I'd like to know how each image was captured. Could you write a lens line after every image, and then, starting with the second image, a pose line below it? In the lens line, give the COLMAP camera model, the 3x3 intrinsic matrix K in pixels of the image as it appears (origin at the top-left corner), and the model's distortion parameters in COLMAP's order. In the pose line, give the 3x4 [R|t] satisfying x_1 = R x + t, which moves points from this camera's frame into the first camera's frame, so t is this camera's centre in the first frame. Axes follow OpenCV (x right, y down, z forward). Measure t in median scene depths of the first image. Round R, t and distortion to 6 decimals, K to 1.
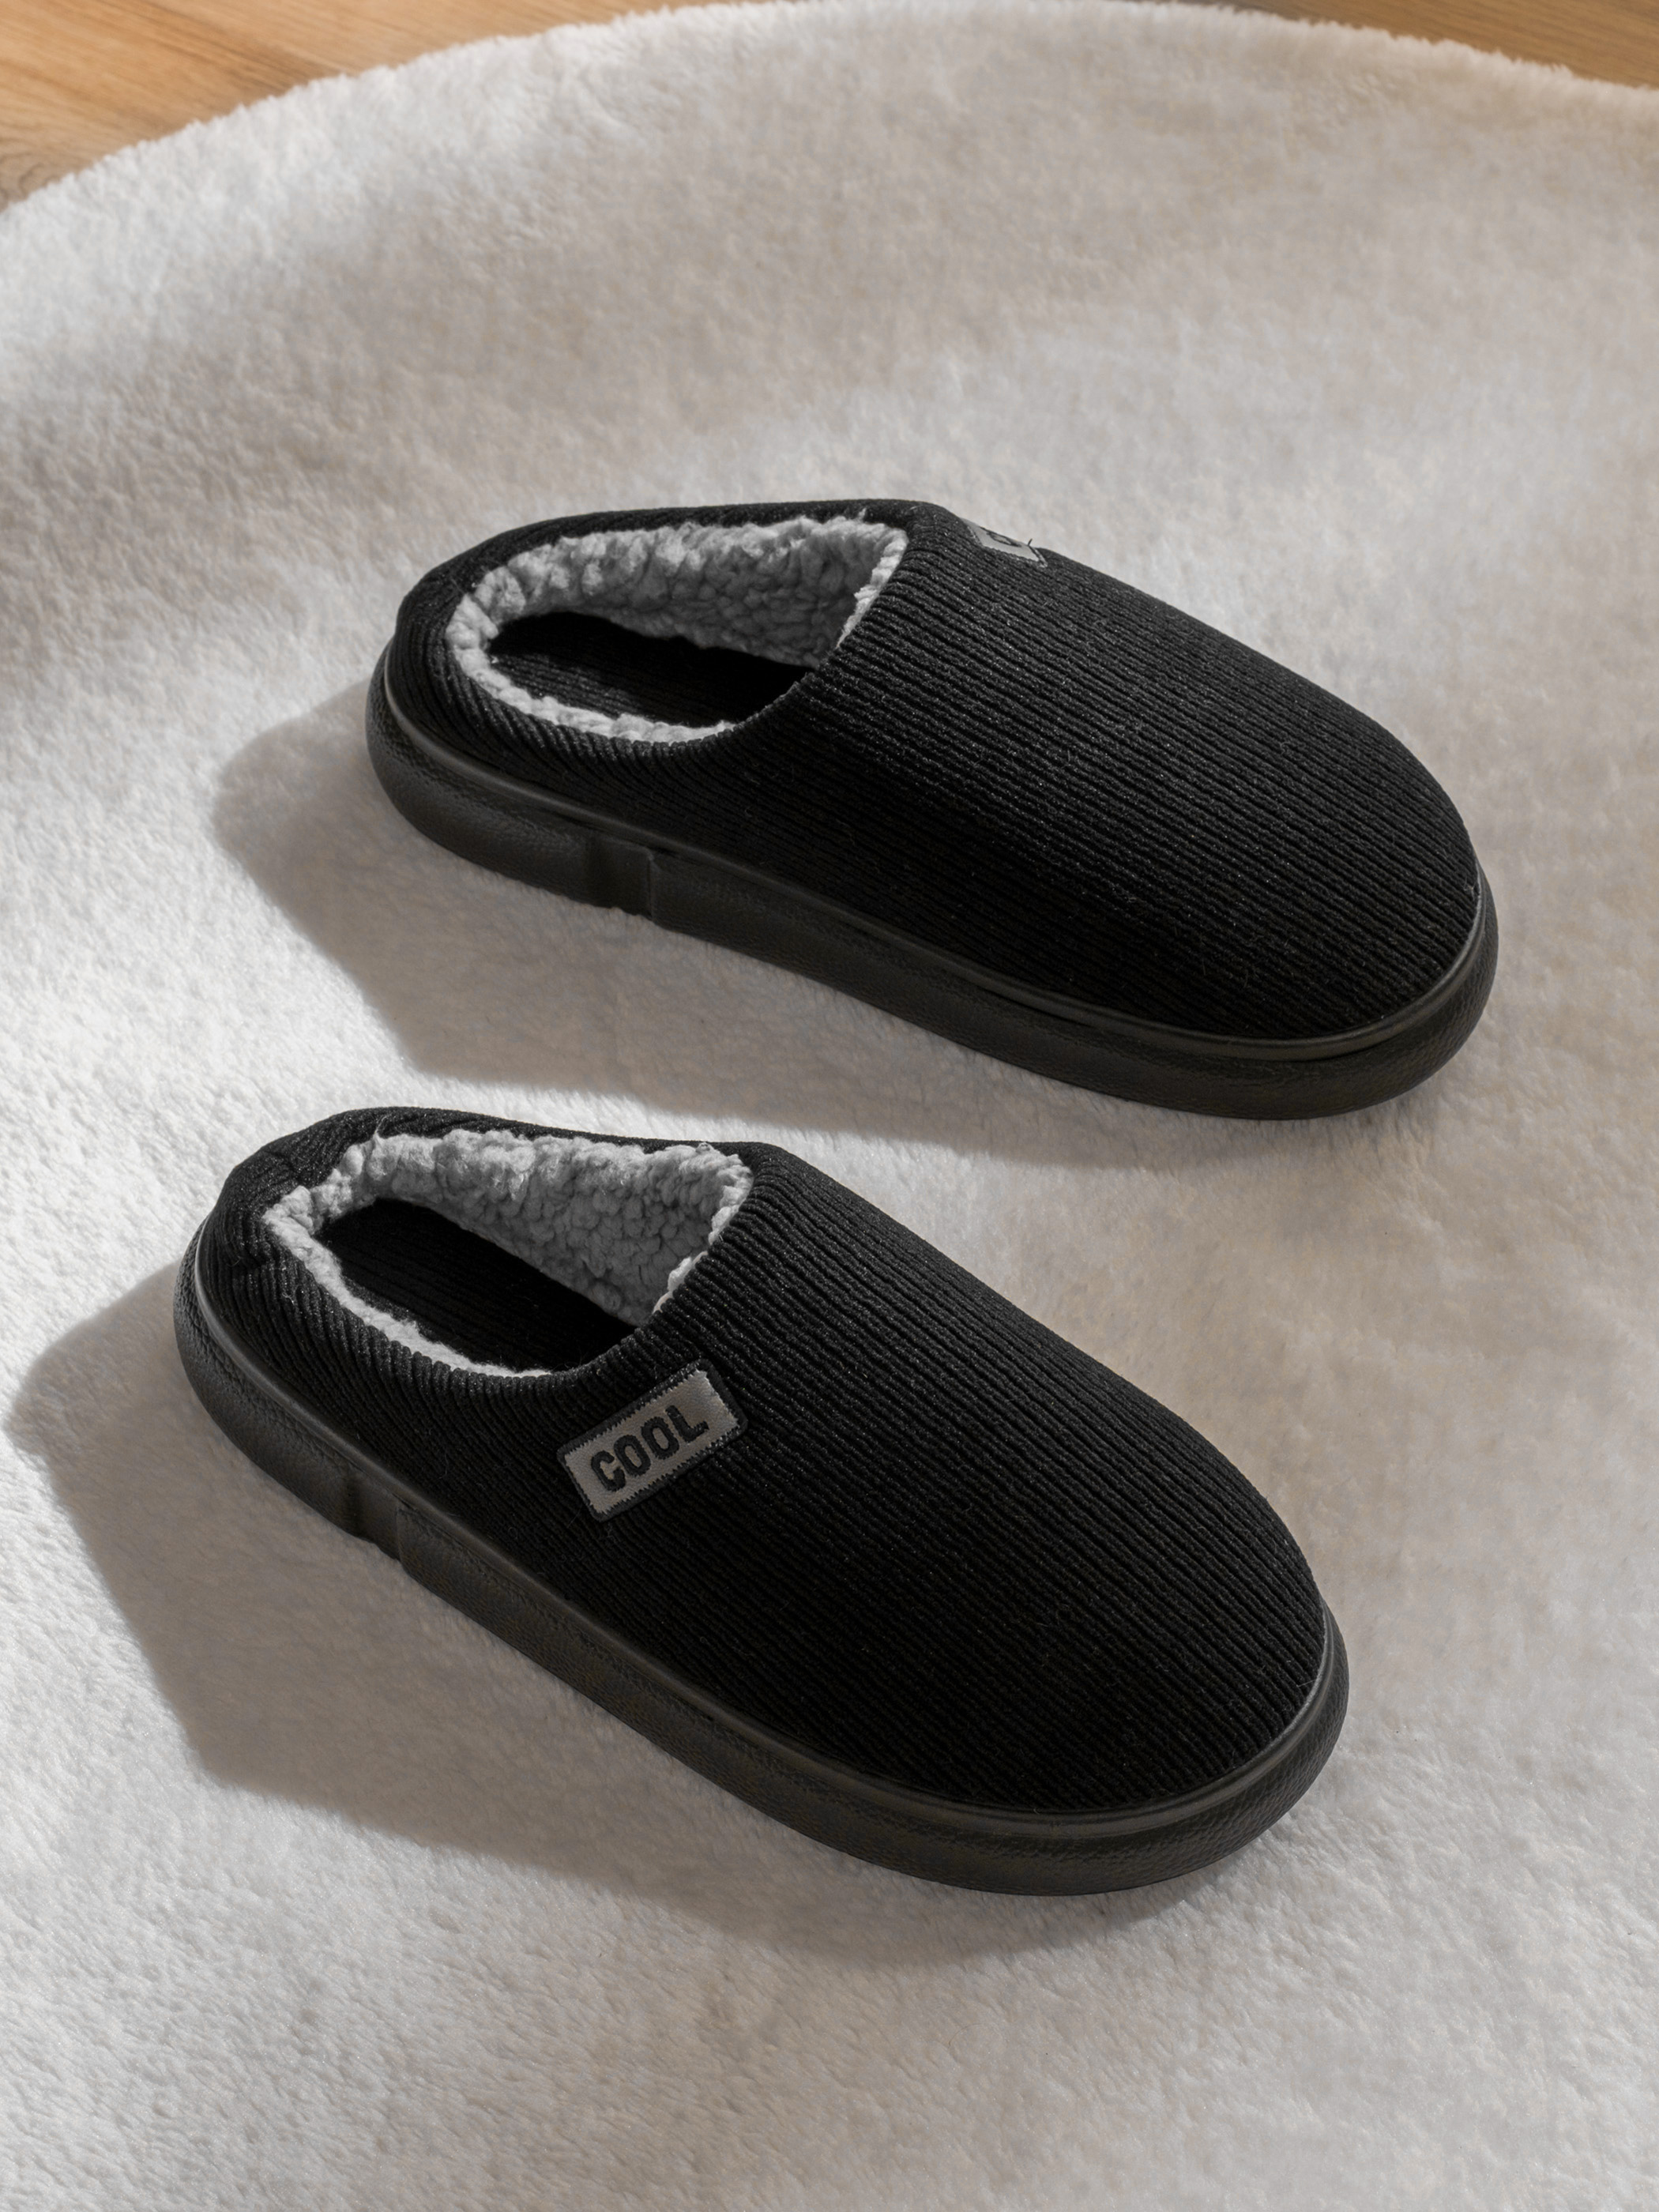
lens RADIAL K [[5880.1, 0, 826.8], [0, 5880.1, 1146.7], [0, 0, 1]] dist [0.356555, -5.744891]
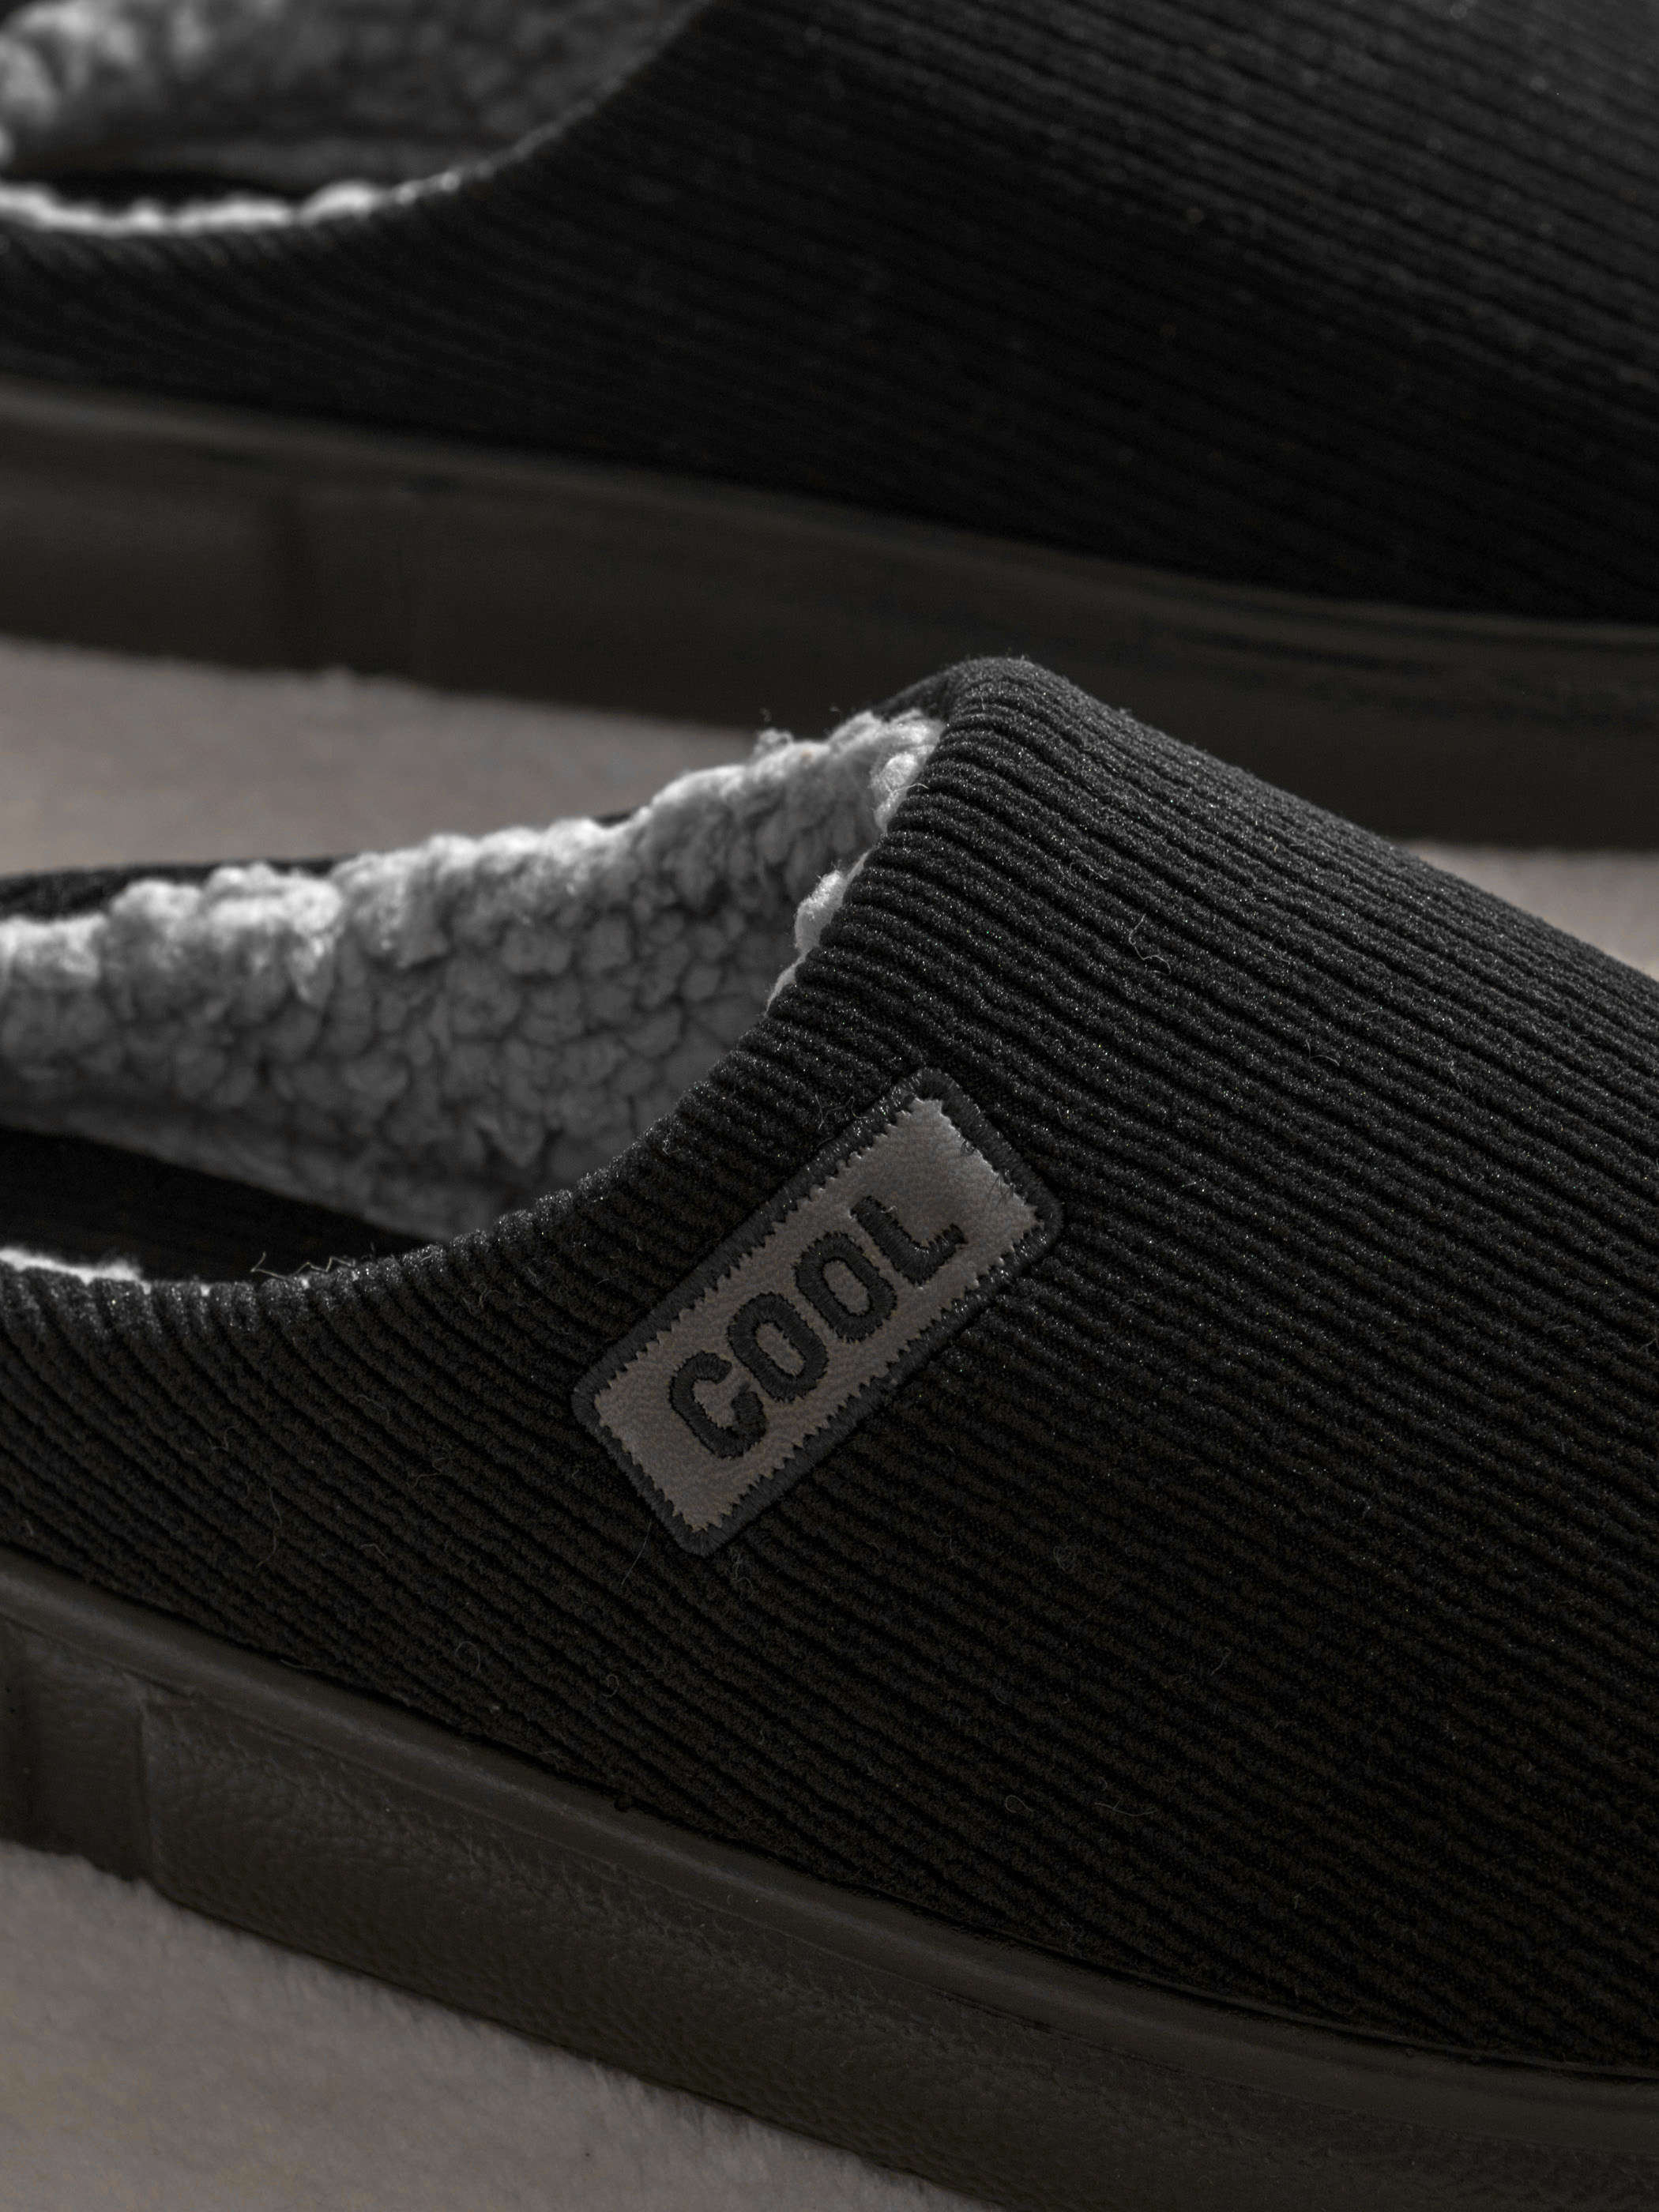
lens RADIAL K [[7221.1, 0, 829.5], [0, 7221.1, 1106.0], [0, 0, 1]] dist [0.035606, -2.147457]
pose [[0.981601, -0.113510, 0.153544, -0.092088], [0.147679, 0.961043, -0.233640, 0.135740], [-0.121042, 0.252016, 0.960123, 0.479840]]
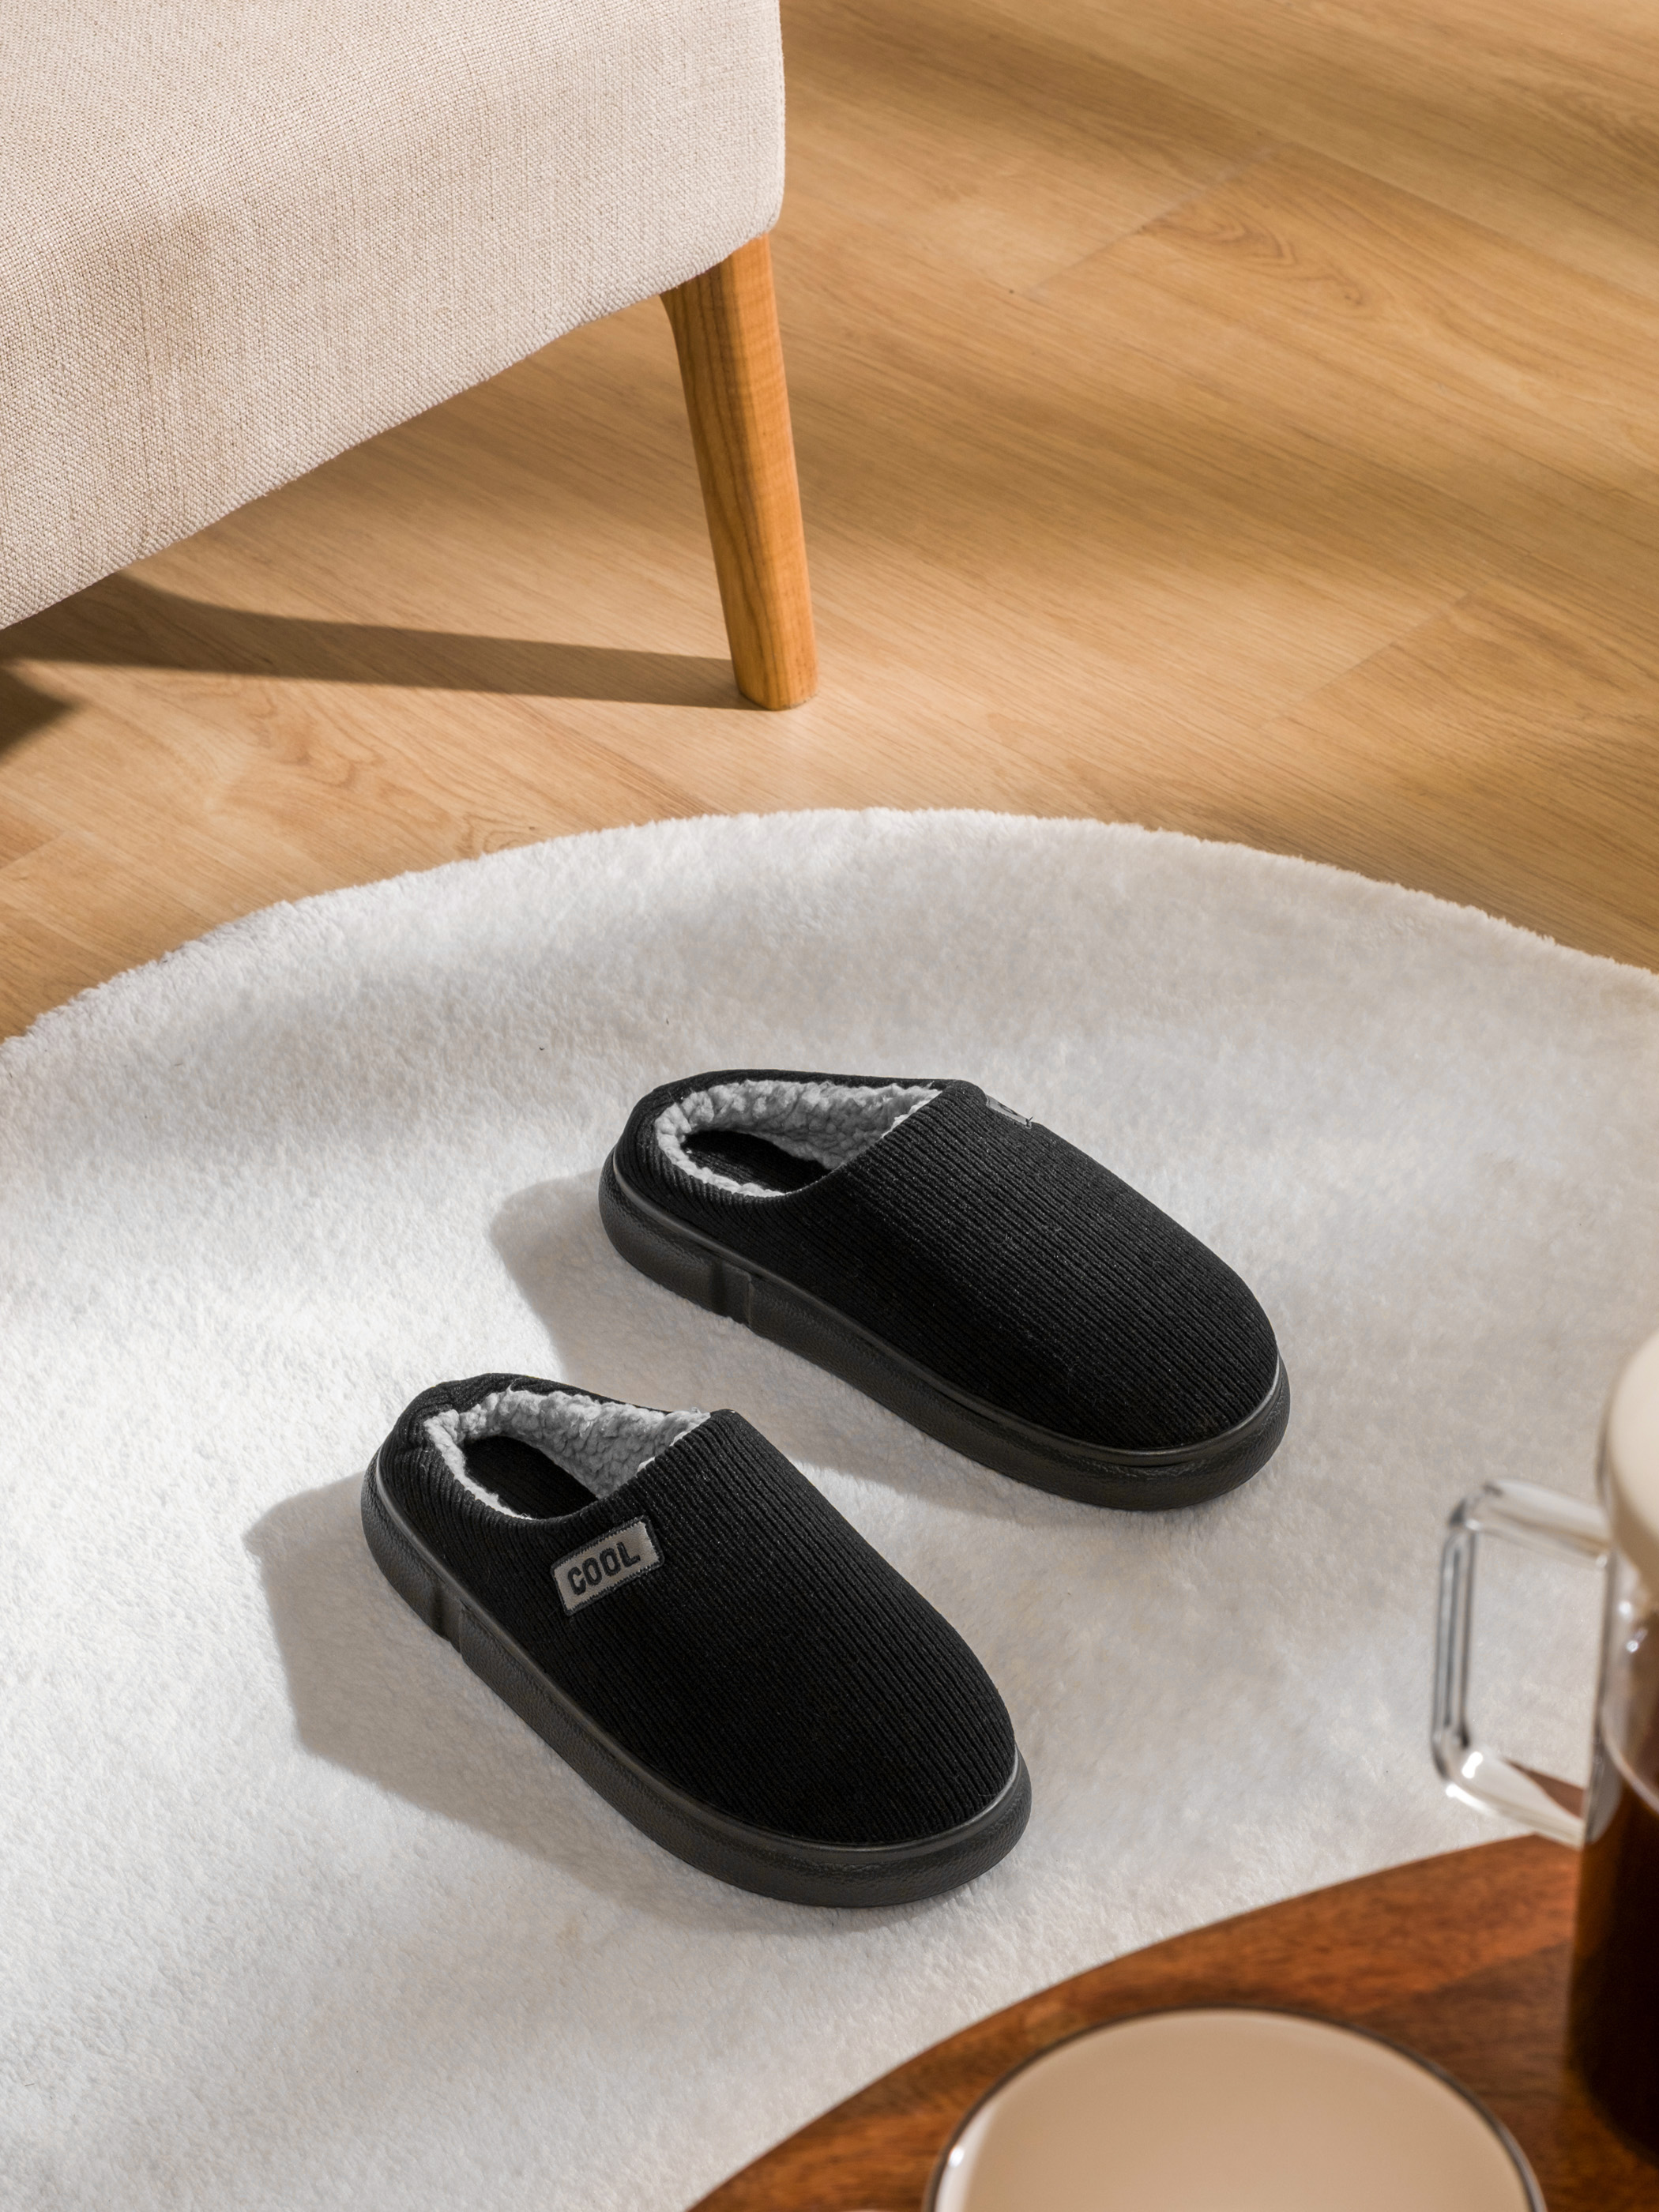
lens RADIAL K [[5880.1, 0, 826.8], [0, 5880.1, 1146.7], [0, 0, 1]] dist [0.356555, -5.744891]
pose [[0.970315, 0.161155, -0.180326, 0.263444], [-0.195236, 0.962018, -0.190800, 0.208095], [0.142728, 0.220343, 0.964924, -0.476621]]
